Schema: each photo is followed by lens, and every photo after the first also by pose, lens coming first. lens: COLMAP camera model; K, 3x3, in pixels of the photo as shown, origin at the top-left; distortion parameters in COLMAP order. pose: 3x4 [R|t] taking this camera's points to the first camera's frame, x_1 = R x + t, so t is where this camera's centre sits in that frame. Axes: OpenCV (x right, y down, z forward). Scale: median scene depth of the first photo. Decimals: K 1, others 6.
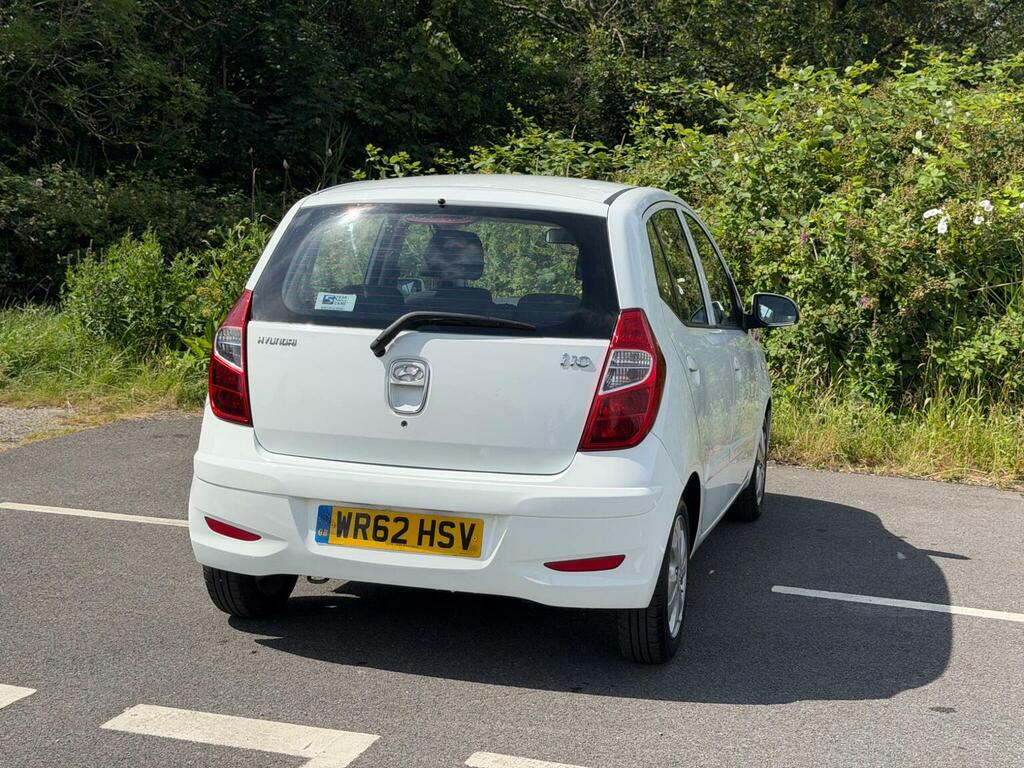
lens RADIAL K [[1426.0, 0, 520.9], [0, 1426.0, 395.8], [0, 0, 1]] dist [0.114874, 0.000000]
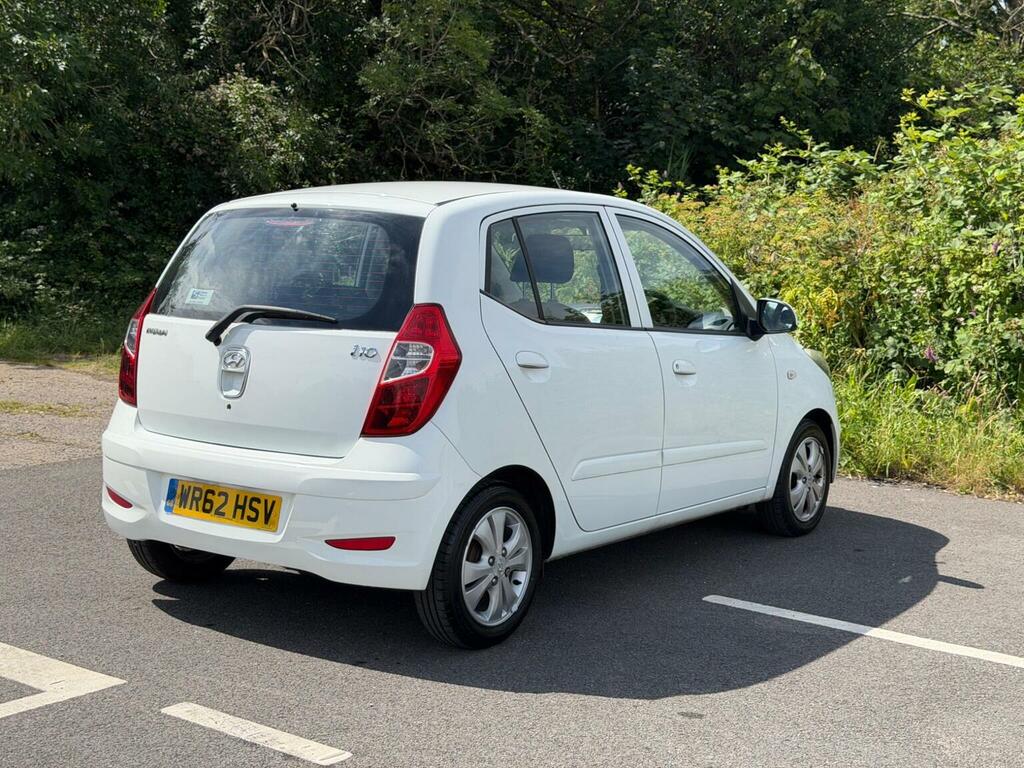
lens RADIAL K [[1426.0, 0, 512.4], [0, 1426.0, 388.0], [0, 0, 1]] dist [0.114874, 0.000000]
pose [[0.938019, 0.025234, -0.345663, 0.489748], [-0.033363, 0.999289, -0.017585, 0.016856], [0.344973, 0.028028, 0.938194, 0.040978]]
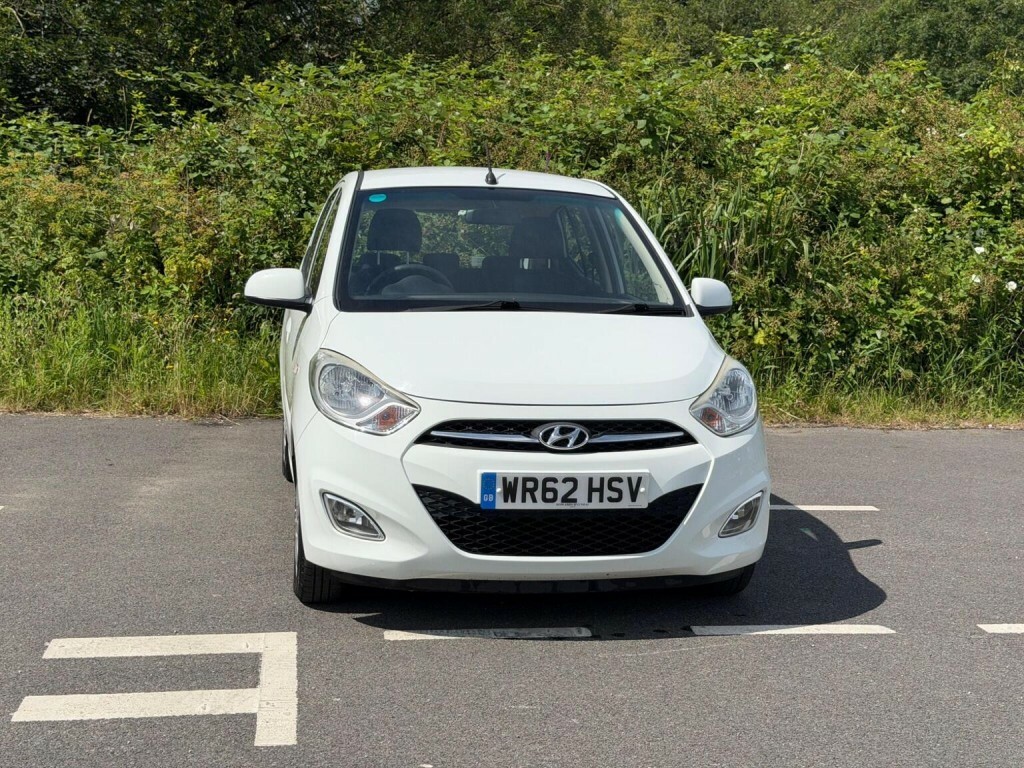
lens RADIAL K [[1426.0, 0, 511.4], [0, 1426.0, 367.7], [0, 0, 1]] dist [0.114874, 0.000000]
pose [[0.900044, -0.049616, 0.432966, -0.379895], [0.054665, 0.998504, 0.000787, 0.025718], [-0.432357, 0.022960, 0.901410, -0.120694]]
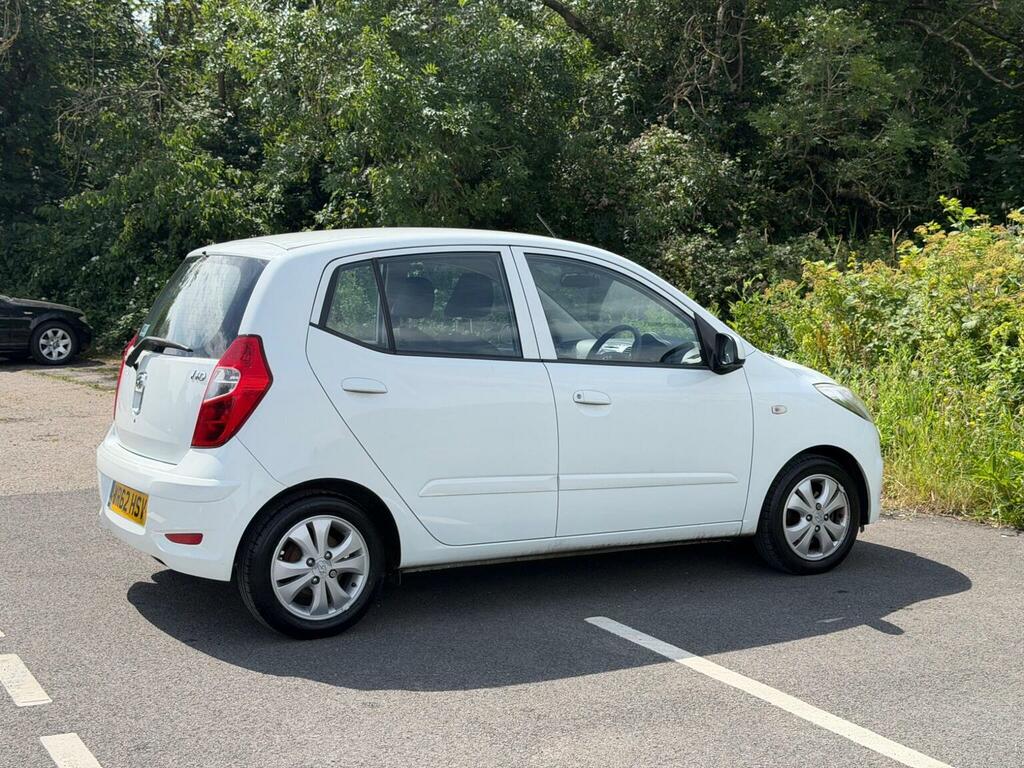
lens RADIAL K [[1426.0, 0, 521.3], [0, 1426.0, 425.2], [0, 0, 1]] dist [0.114874, 0.000000]
pose [[0.716307, 0.043806, -0.696409, 1.072031], [-0.062919, 0.998017, -0.001939, 0.003210], [0.694943, 0.045206, 0.717643, 0.287261]]
